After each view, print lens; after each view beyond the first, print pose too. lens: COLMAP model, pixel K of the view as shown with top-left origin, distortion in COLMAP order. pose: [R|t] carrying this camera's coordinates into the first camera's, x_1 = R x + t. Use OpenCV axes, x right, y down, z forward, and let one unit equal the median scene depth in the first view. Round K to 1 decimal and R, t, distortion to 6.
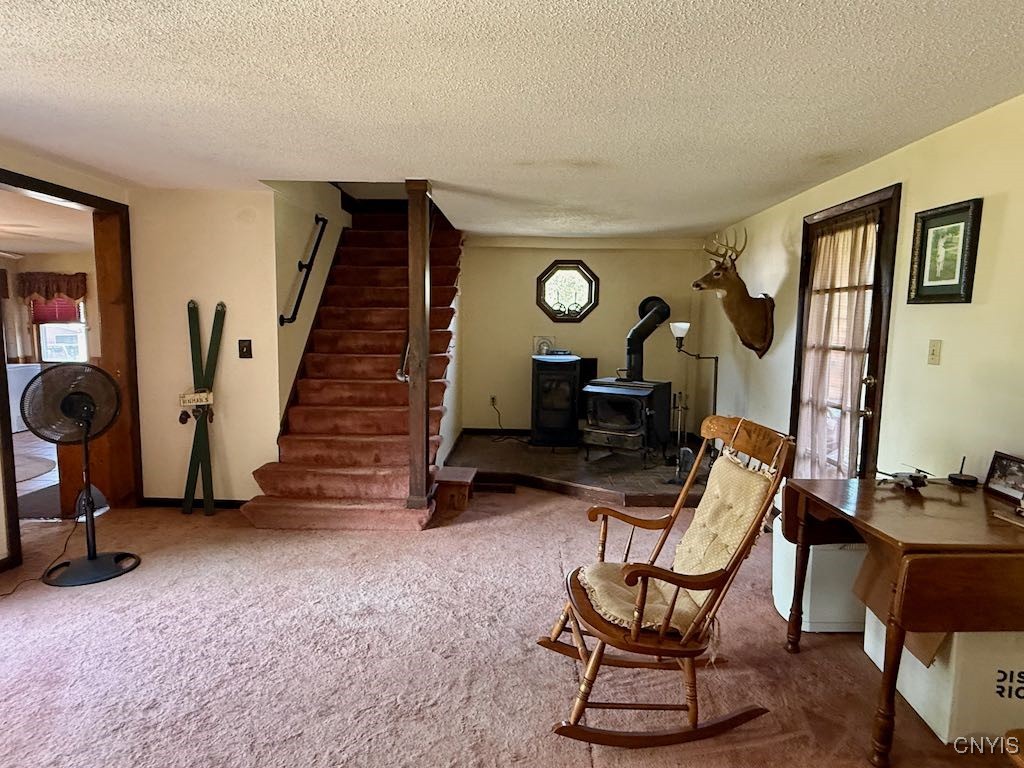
lens RADIAL K [[564.2, 0, 512.0], [0, 564.2, 384.0], [0, 0, 1]] dist [-0.000801, -0.000880]
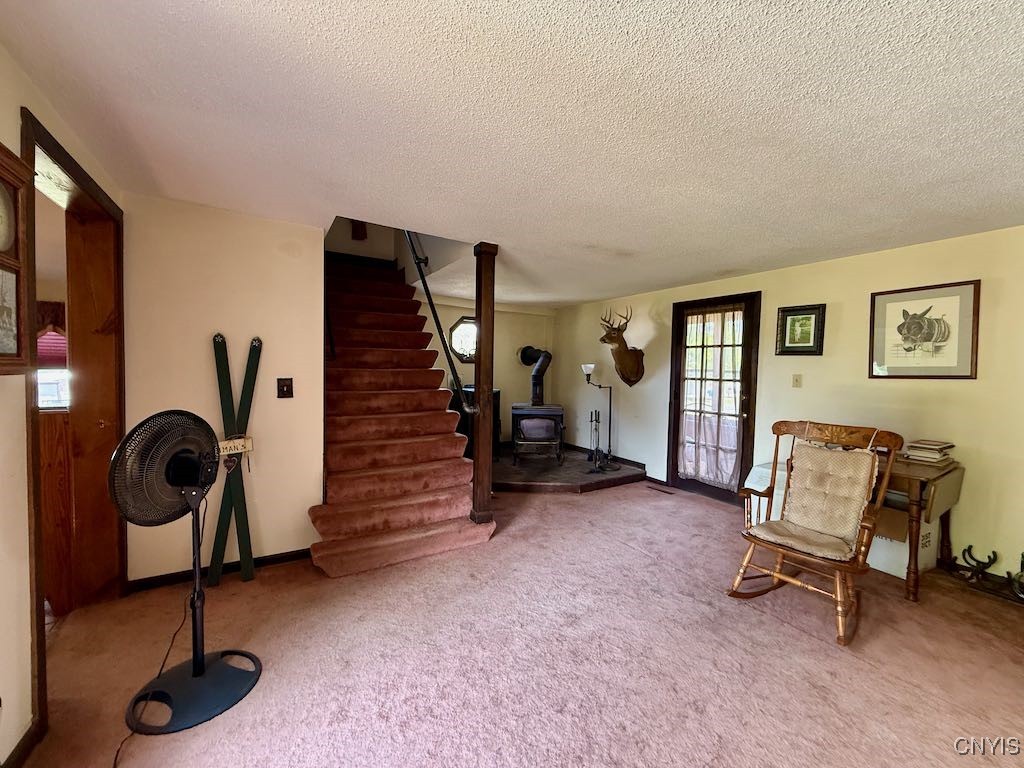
lens RADIAL K [[404.7, 0, 512.0], [0, 404.7, 384.0], [0, 0, 1]] dist [-0.001947, -0.000060]
pose [[0.843791, -0.017373, 0.536390, -0.537159], [0.049196, 0.997772, -0.045074, -0.021124], [-0.534412, 0.064421, 0.842766, 0.244040]]
